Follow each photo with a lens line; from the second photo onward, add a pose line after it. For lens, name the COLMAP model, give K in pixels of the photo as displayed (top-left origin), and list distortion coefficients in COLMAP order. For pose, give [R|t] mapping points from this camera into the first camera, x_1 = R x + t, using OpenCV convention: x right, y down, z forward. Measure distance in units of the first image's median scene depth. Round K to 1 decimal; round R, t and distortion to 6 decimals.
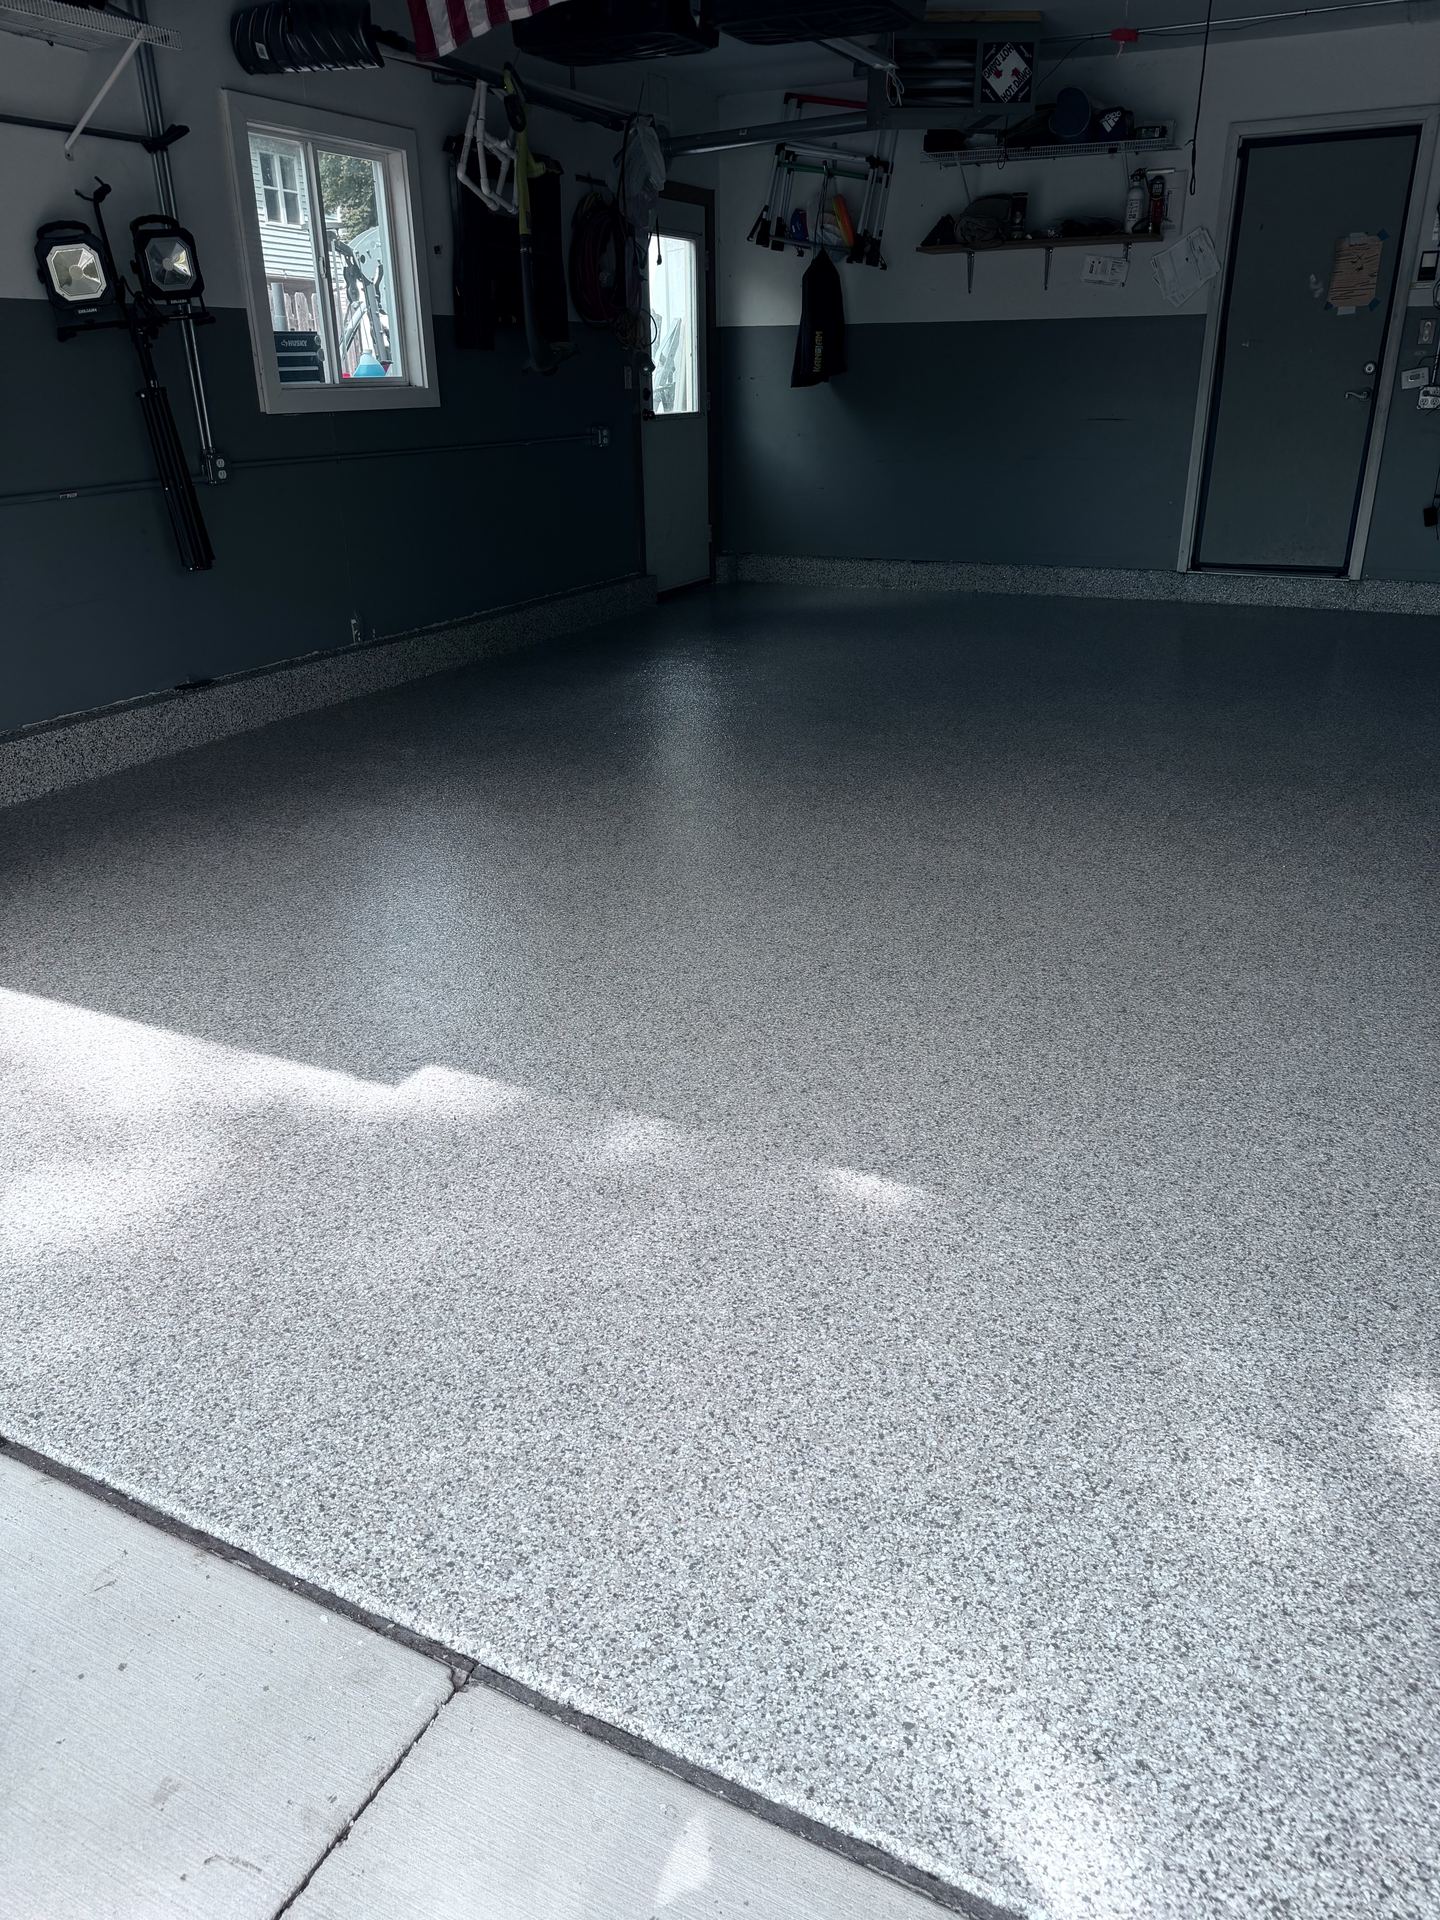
lens RADIAL K [[1302.0, 0, 720.0], [0, 1302.0, 960.0], [0, 0, 1]] dist [0.062174, -0.072219]
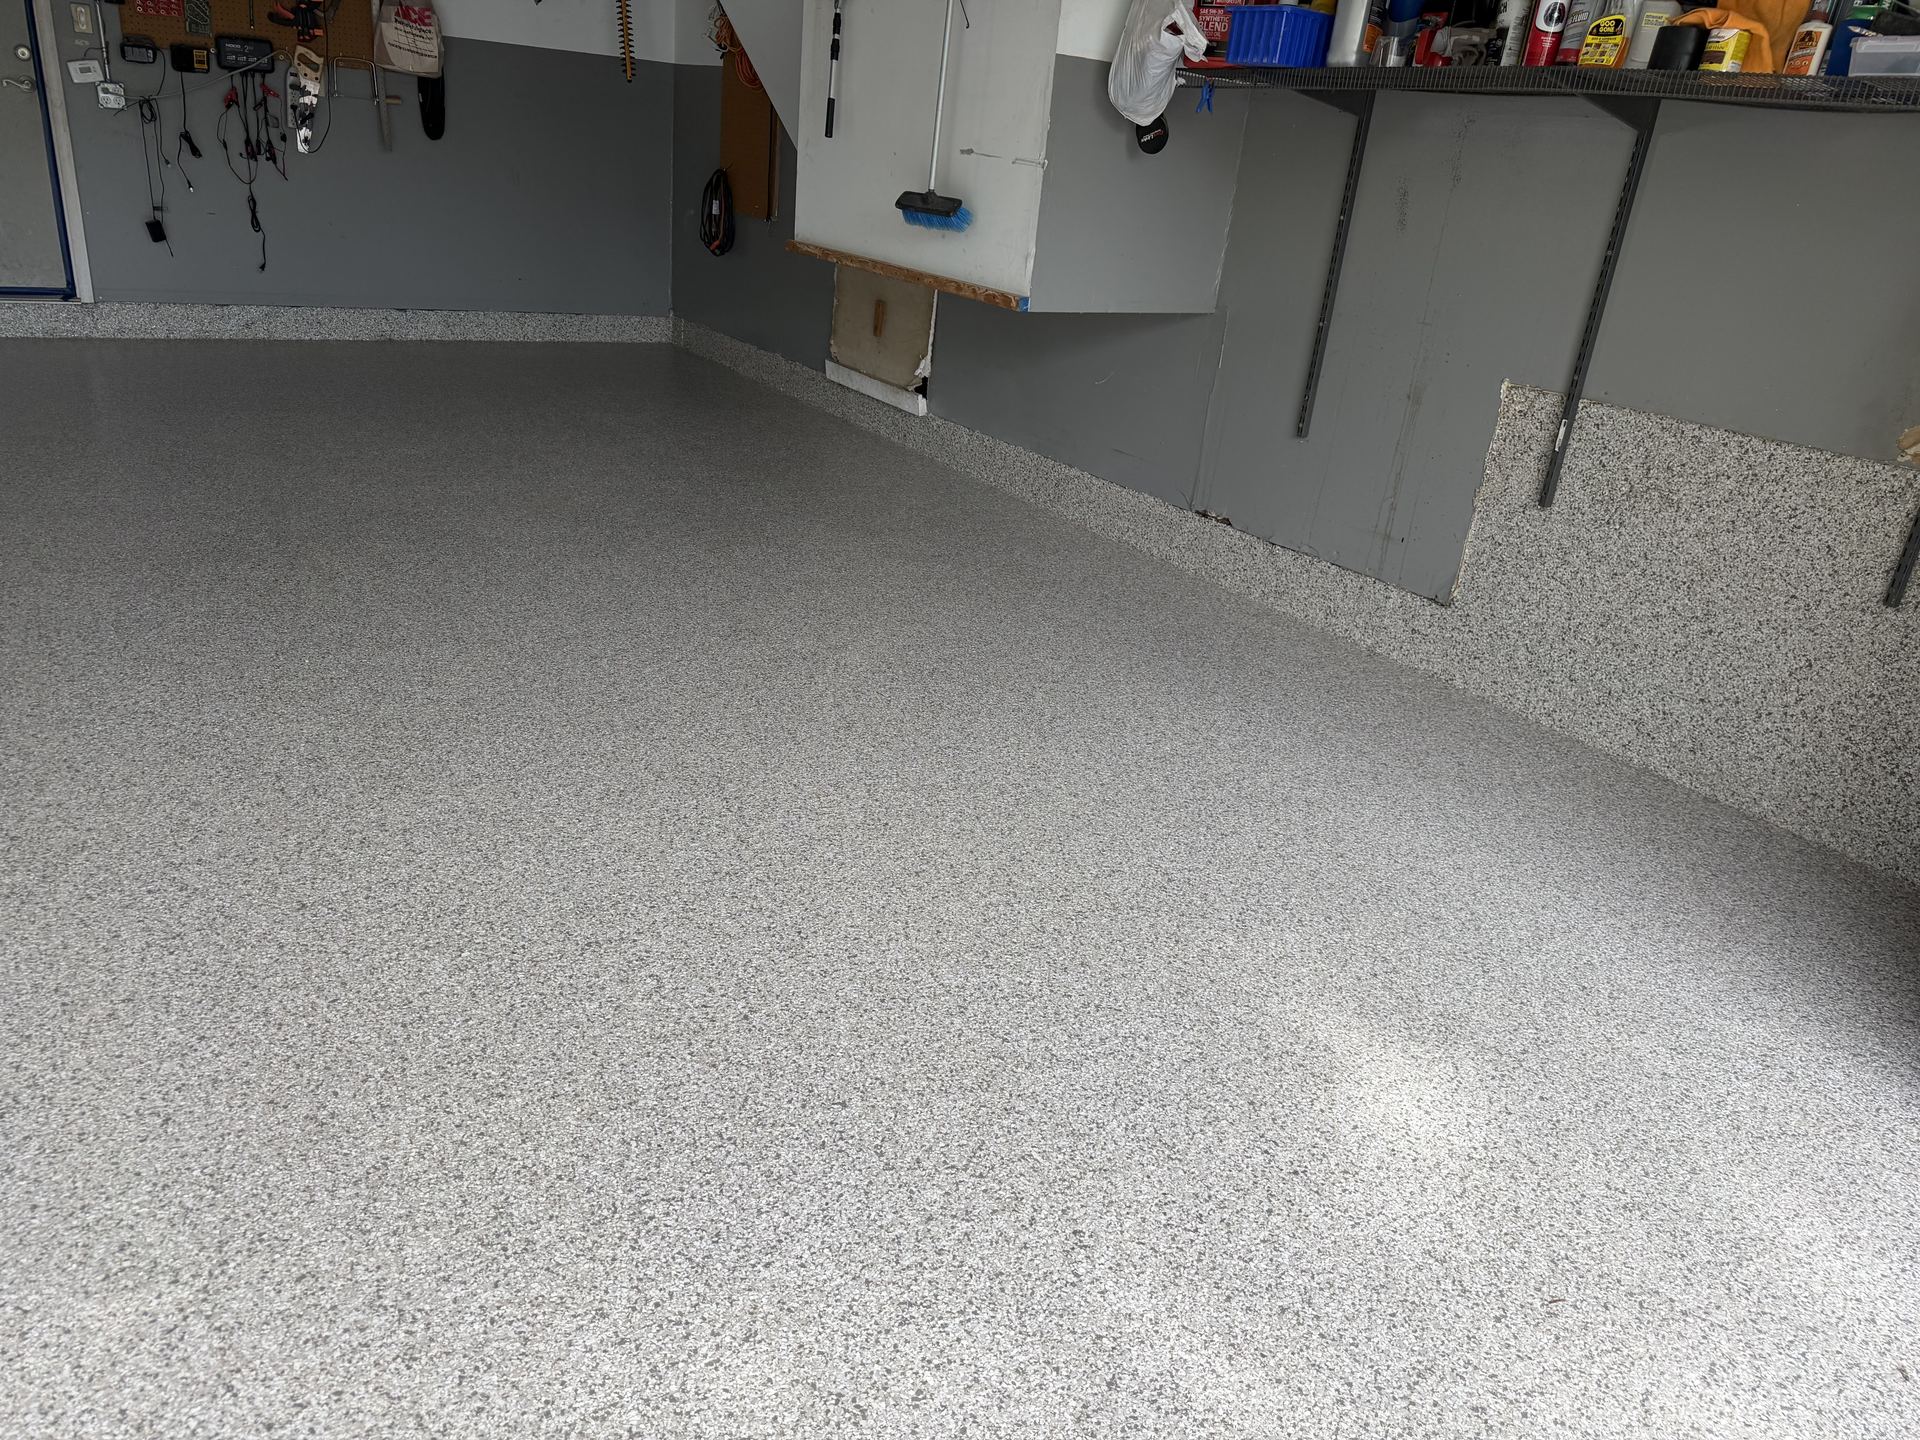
lens RADIAL K [[1356.0, 0, 960.0], [0, 1356.0, 720.0], [0, 0, 1]] dist [0.009777, -0.009620]
pose [[0.504072, -0.279679, 0.817124, -0.178900], [0.257671, 0.951727, 0.166797, -0.152618], [-0.824328, 0.126471, 0.551804, 0.368737]]
